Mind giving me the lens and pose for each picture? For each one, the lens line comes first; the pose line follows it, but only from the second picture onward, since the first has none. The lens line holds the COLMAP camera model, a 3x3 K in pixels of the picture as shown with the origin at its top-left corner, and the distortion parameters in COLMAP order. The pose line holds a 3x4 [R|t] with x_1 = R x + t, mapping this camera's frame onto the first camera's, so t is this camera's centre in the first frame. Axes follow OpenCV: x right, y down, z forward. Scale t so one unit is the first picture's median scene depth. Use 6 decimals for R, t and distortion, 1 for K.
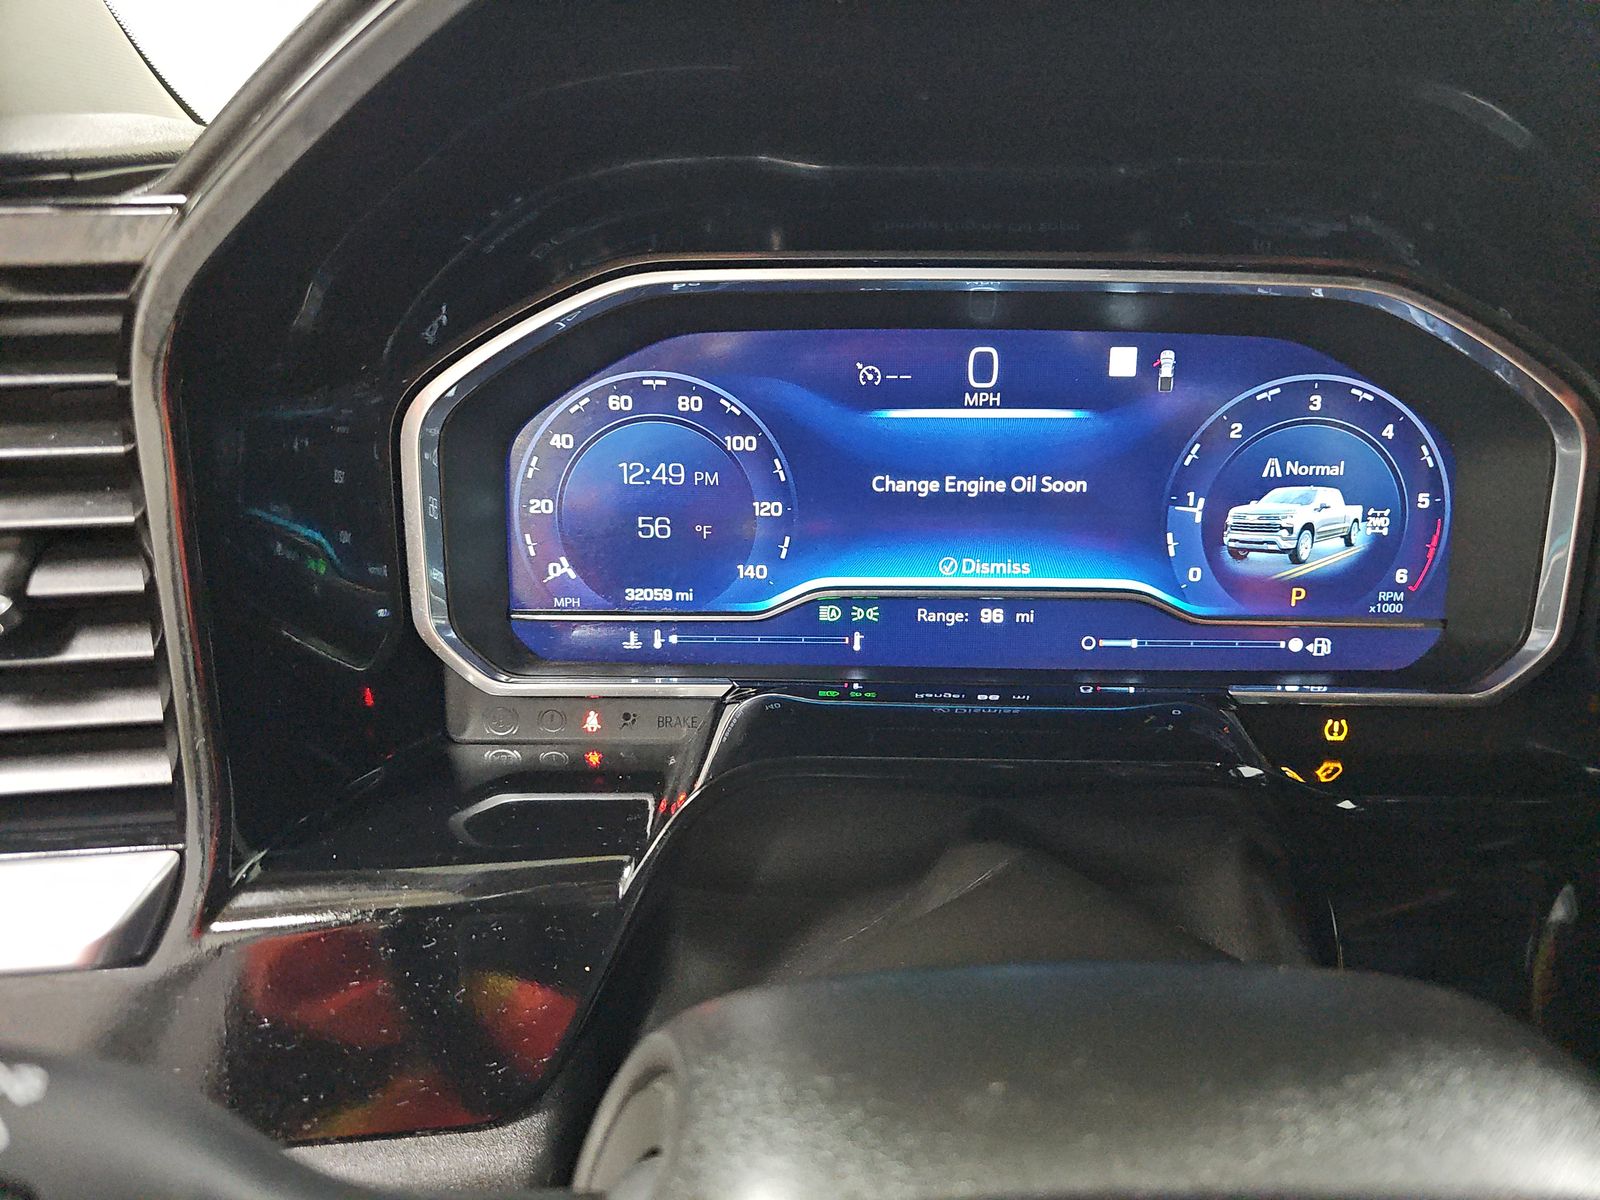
lens RADIAL K [[1056.5, 0, 793.9], [0, 1056.5, 590.7], [0, 0, 1]] dist [-0.001076, -0.003085]
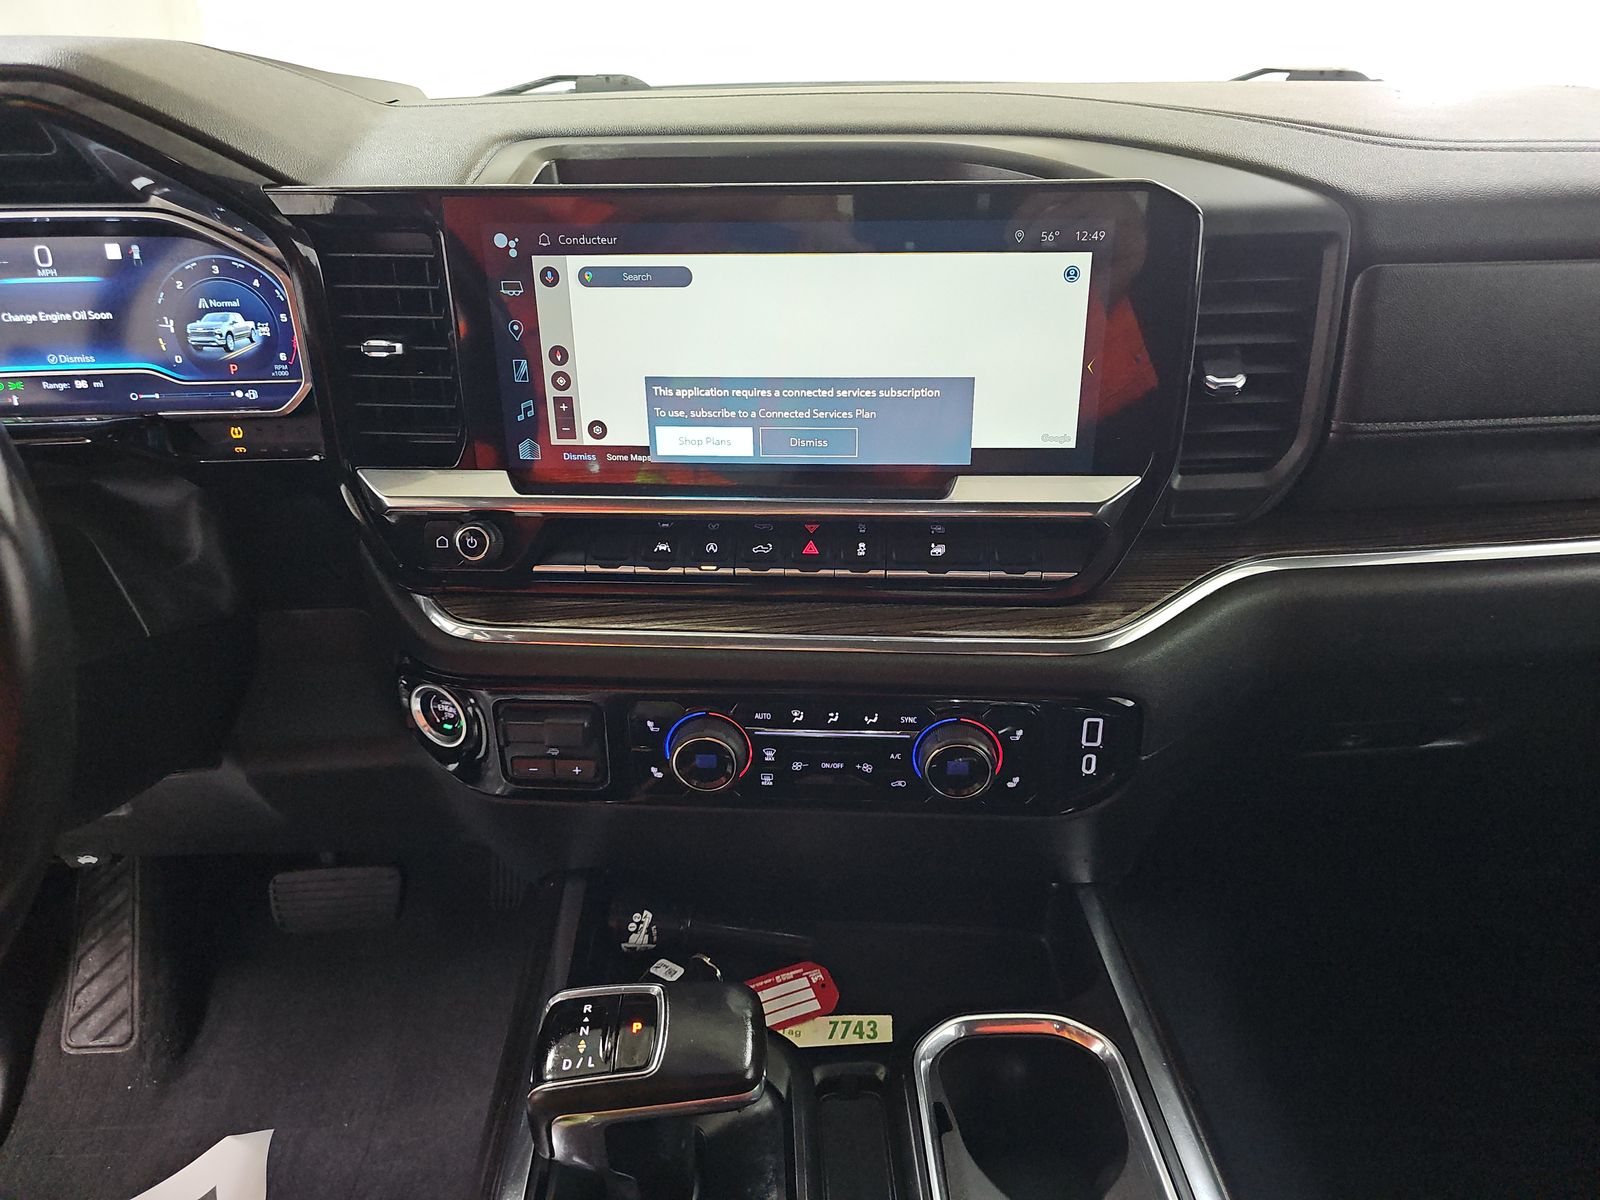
lens RADIAL K [[1041.6, 0, 795.3], [0, 1041.6, 599.9], [0, 0, 1]] dist [0.046363, -0.041936]
pose [[0.997384, -0.047115, 0.054821, 1.433060], [0.040550, 0.992508, 0.115250, 0.258172], [-0.059840, -0.112726, 0.991823, -1.122138]]
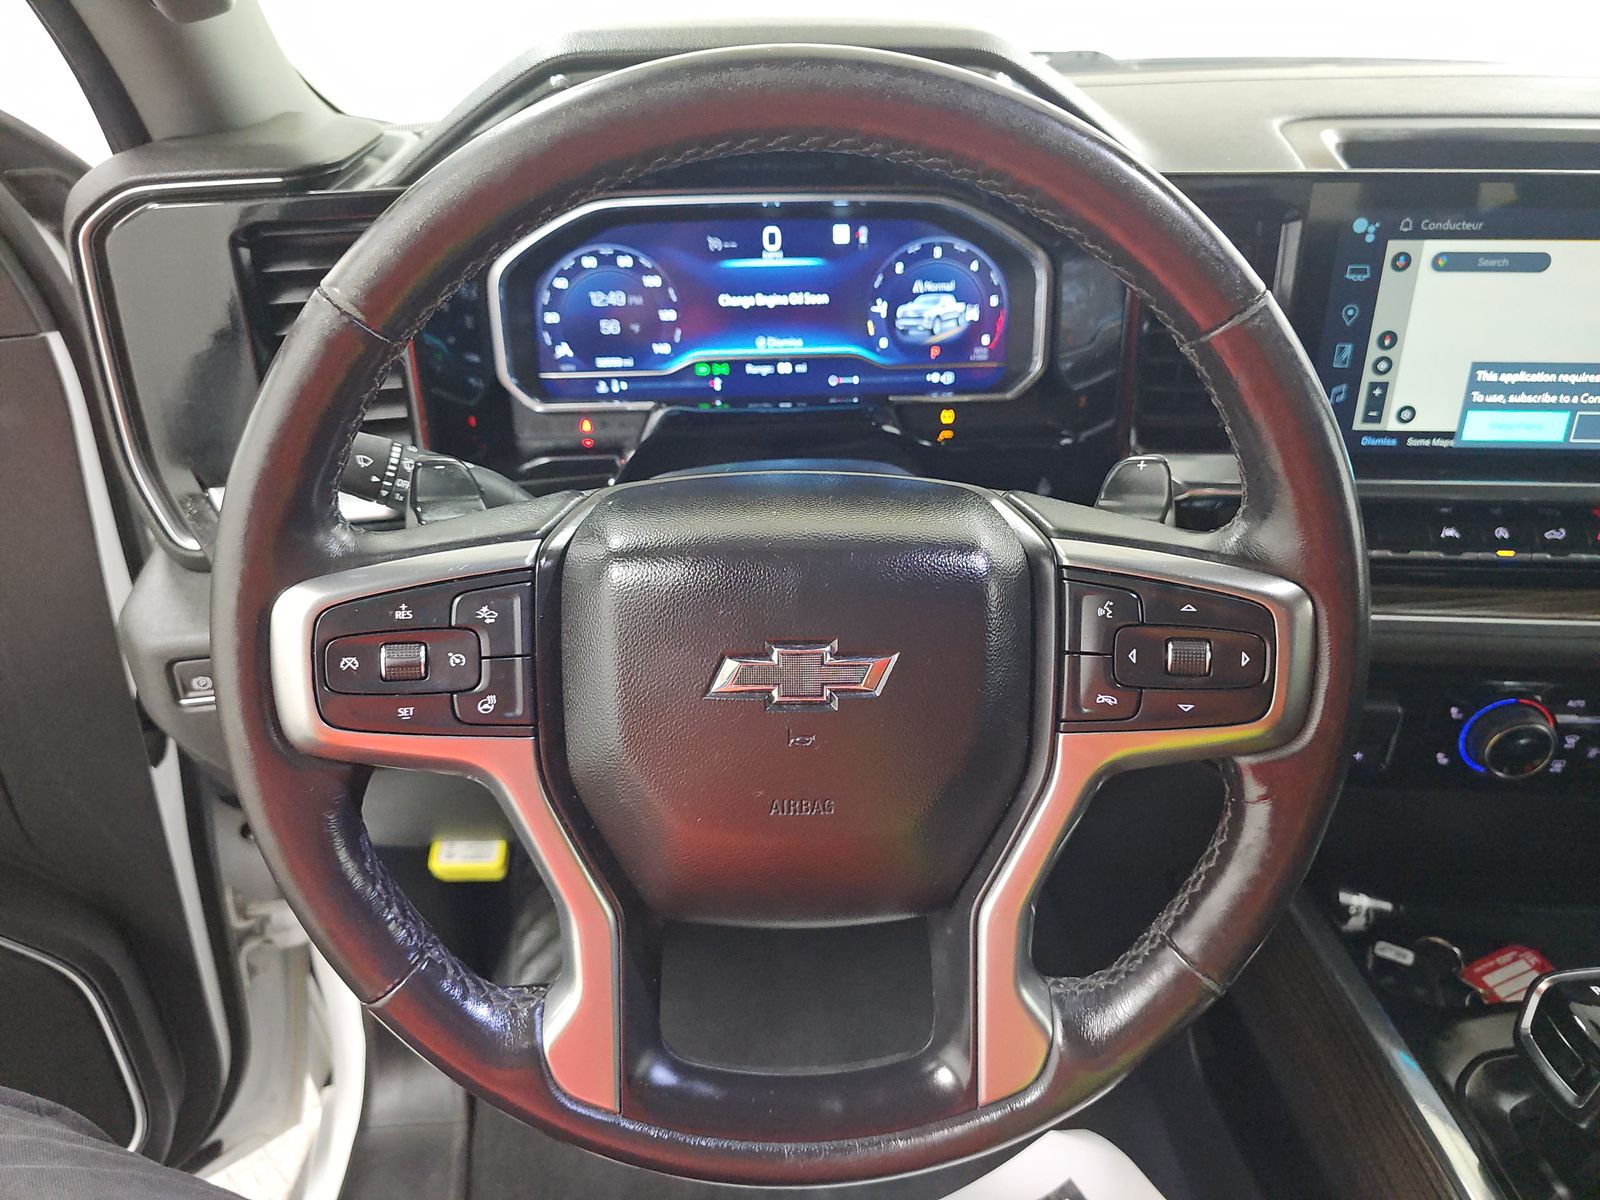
lens RADIAL K [[1056.5, 0, 793.9], [0, 1056.5, 590.7], [0, 0, 1]] dist [-0.001076, -0.003085]
pose [[0.996749, -0.047398, 0.065148, 0.057350], [0.038798, 0.991086, 0.127451, 0.190218], [-0.070609, -0.124509, 0.989703, -1.039018]]
